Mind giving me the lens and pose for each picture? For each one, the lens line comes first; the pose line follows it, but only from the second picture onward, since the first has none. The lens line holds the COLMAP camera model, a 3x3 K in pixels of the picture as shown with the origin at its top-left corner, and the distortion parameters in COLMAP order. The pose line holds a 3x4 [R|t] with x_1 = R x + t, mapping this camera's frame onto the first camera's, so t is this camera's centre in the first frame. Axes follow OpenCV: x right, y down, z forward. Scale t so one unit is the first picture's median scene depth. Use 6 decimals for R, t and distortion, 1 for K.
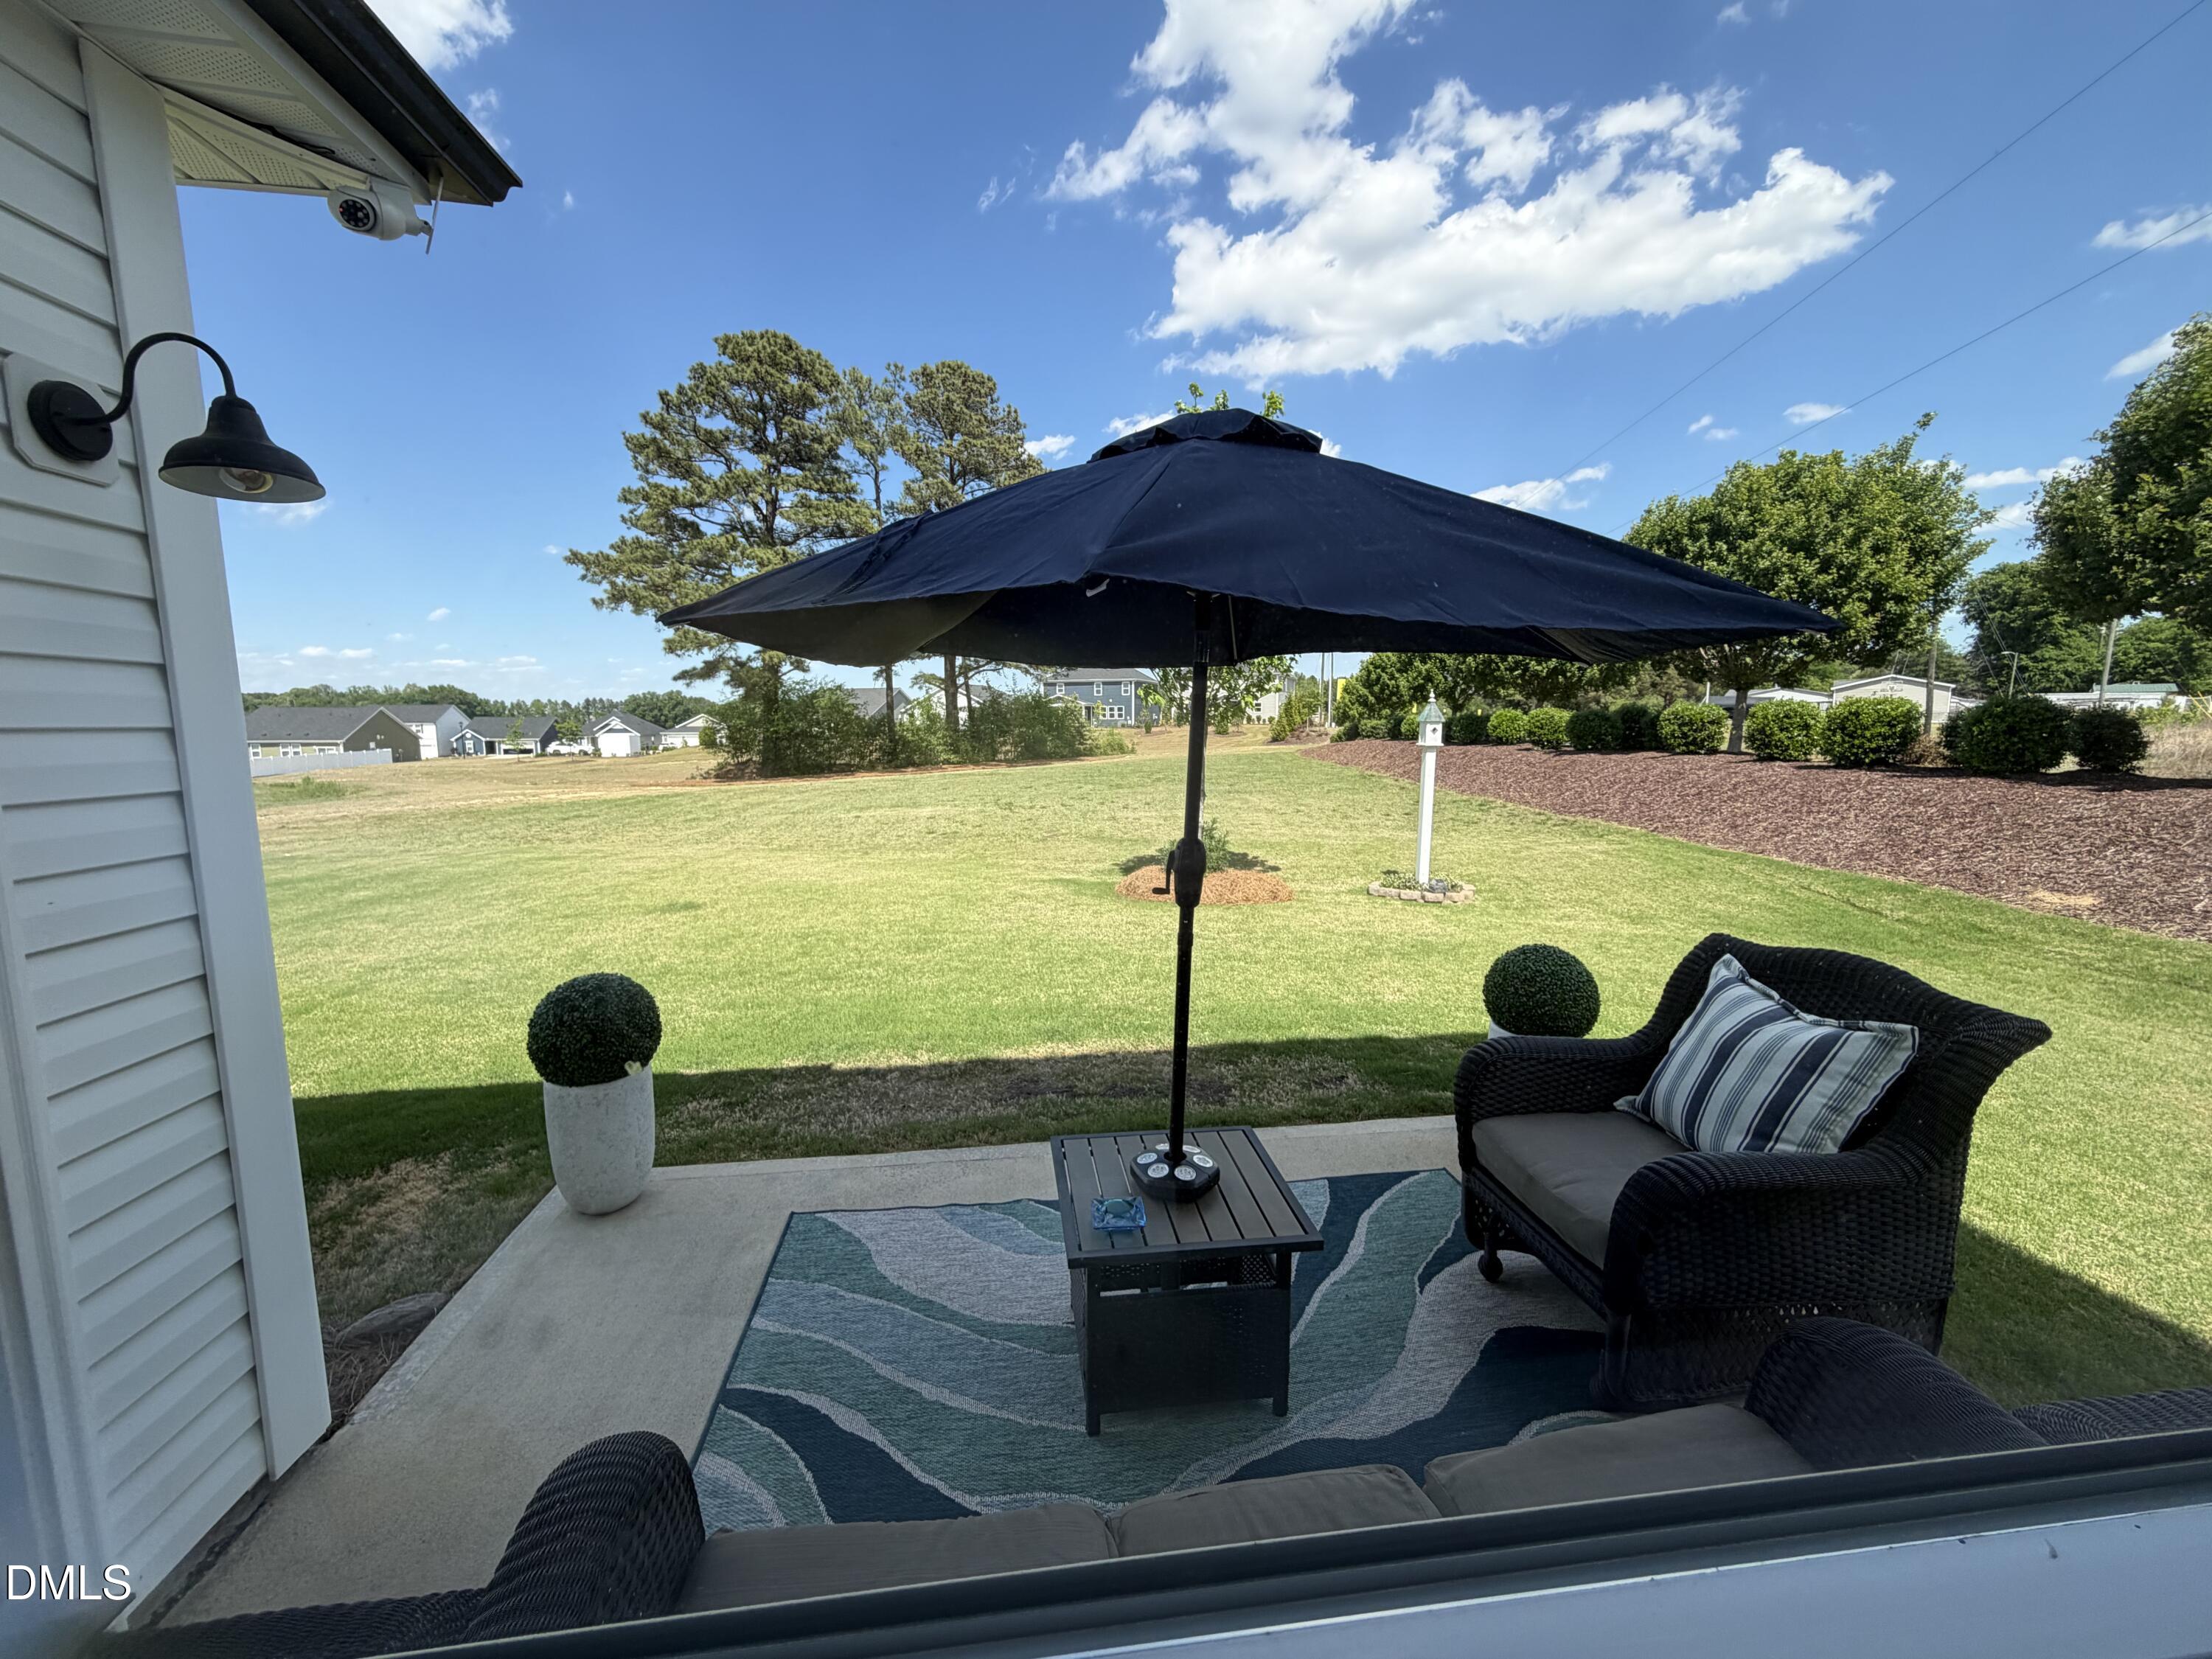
lens RADIAL K [[886.7, 0, 1106.0], [0, 886.7, 829.5], [0, 0, 1]] dist [-0.003482, -0.000056]
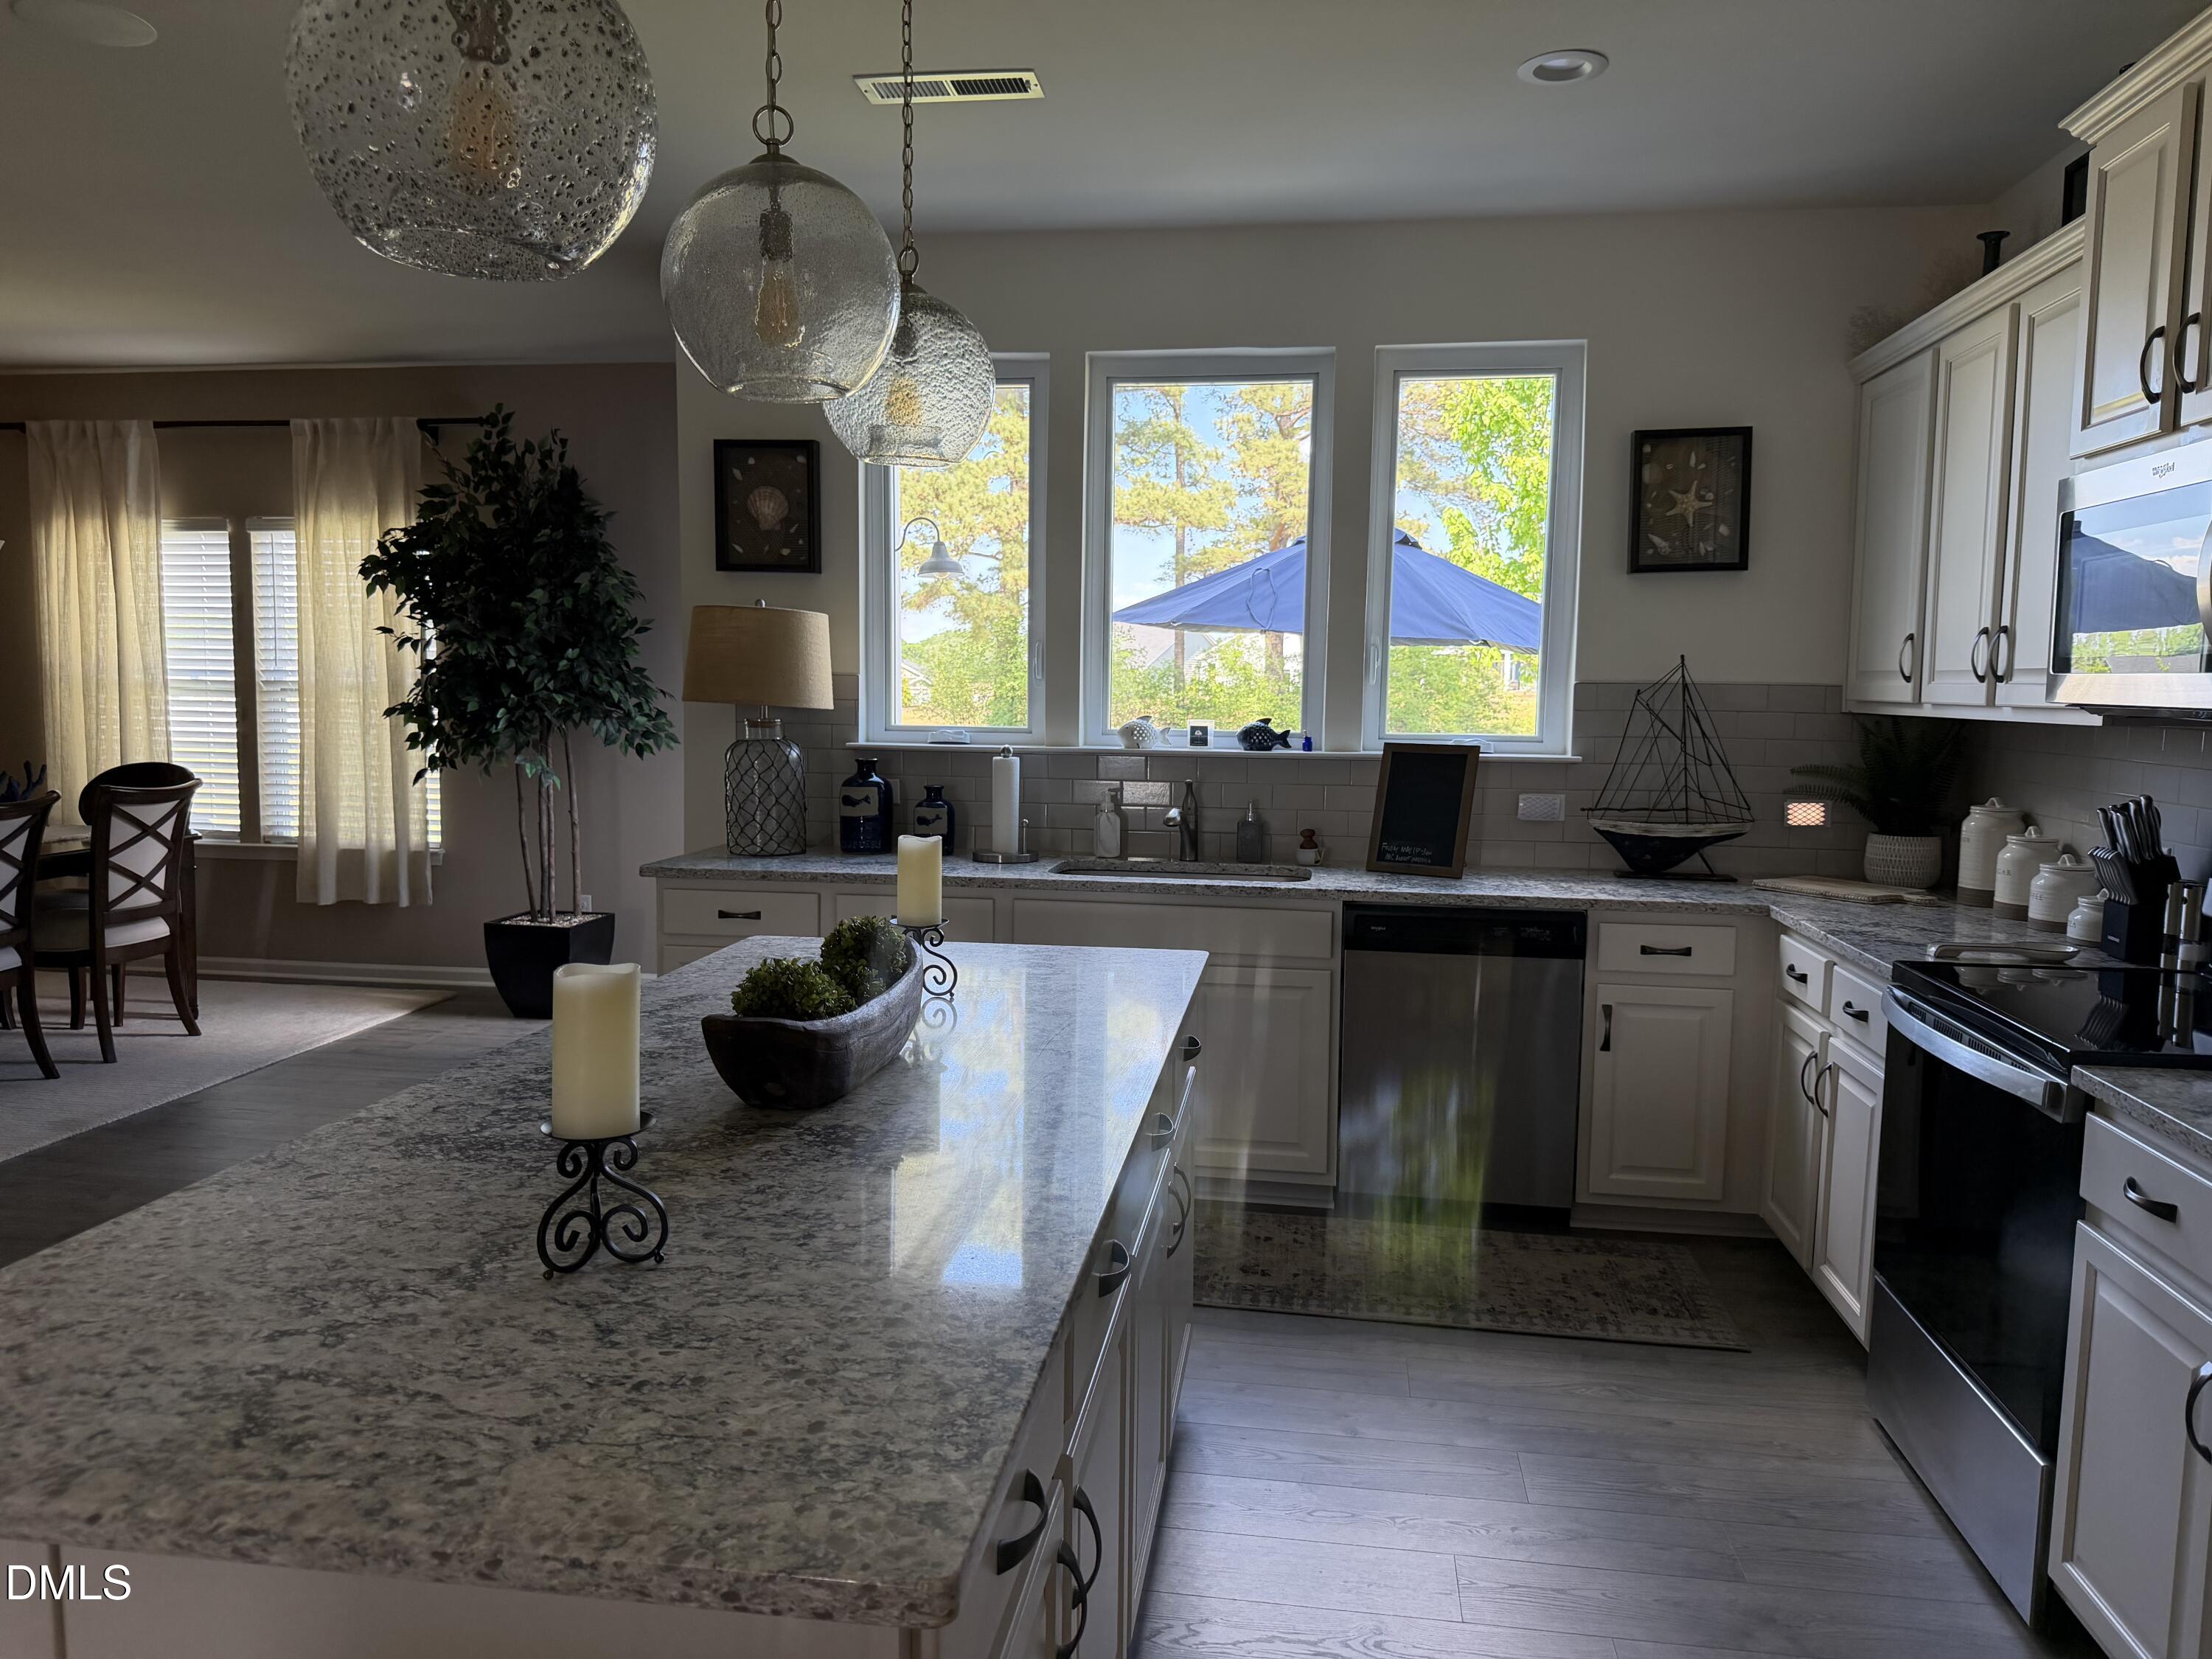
lens RADIAL K [[1557.8, 0, 1103.2], [0, 1557.8, 833.9], [0, 0, 1]] dist [0.120745, -0.214494]
pose [[0.960068, 0.046032, -0.275955, 0.024829], [-0.051997, 0.998544, -0.014334, 0.013296], [0.274893, 0.028110, 0.961064, -0.111008]]
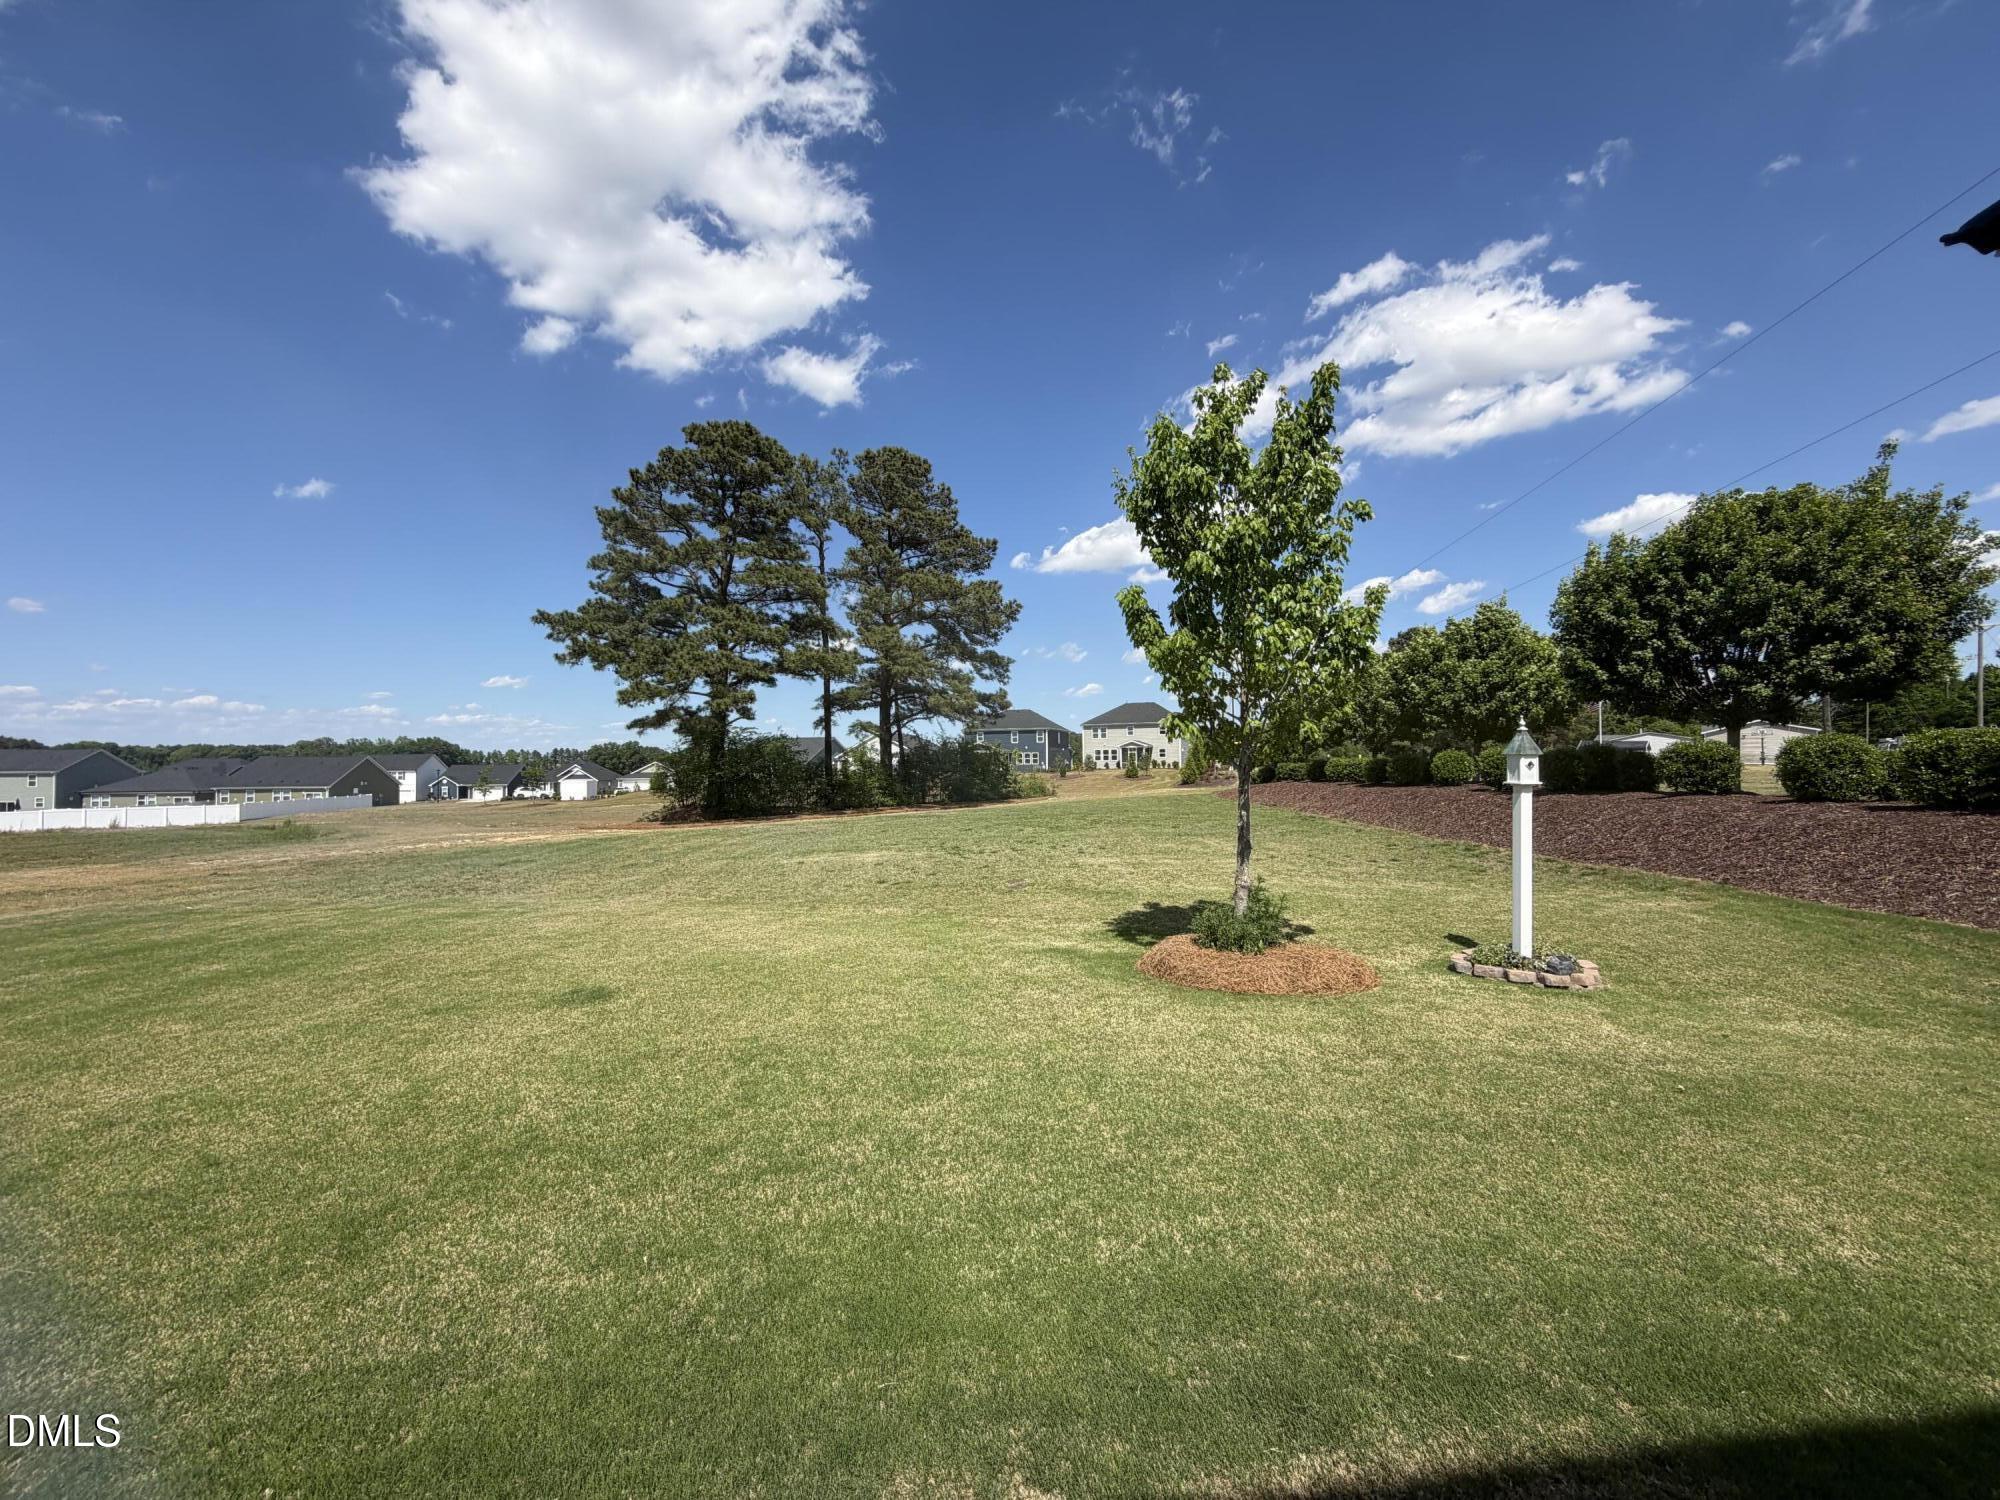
lens RADIAL K [[801.7, 0, 1000.0], [0, 801.7, 750.0], [0, 0, 1]] dist [-0.003482, -0.000056]
pose [[0.999803, -0.004765, -0.019271, -0.022888], [0.001972, 0.989803, -0.142428, -0.005336], [0.019753, 0.142362, 0.989618, 0.062330]]
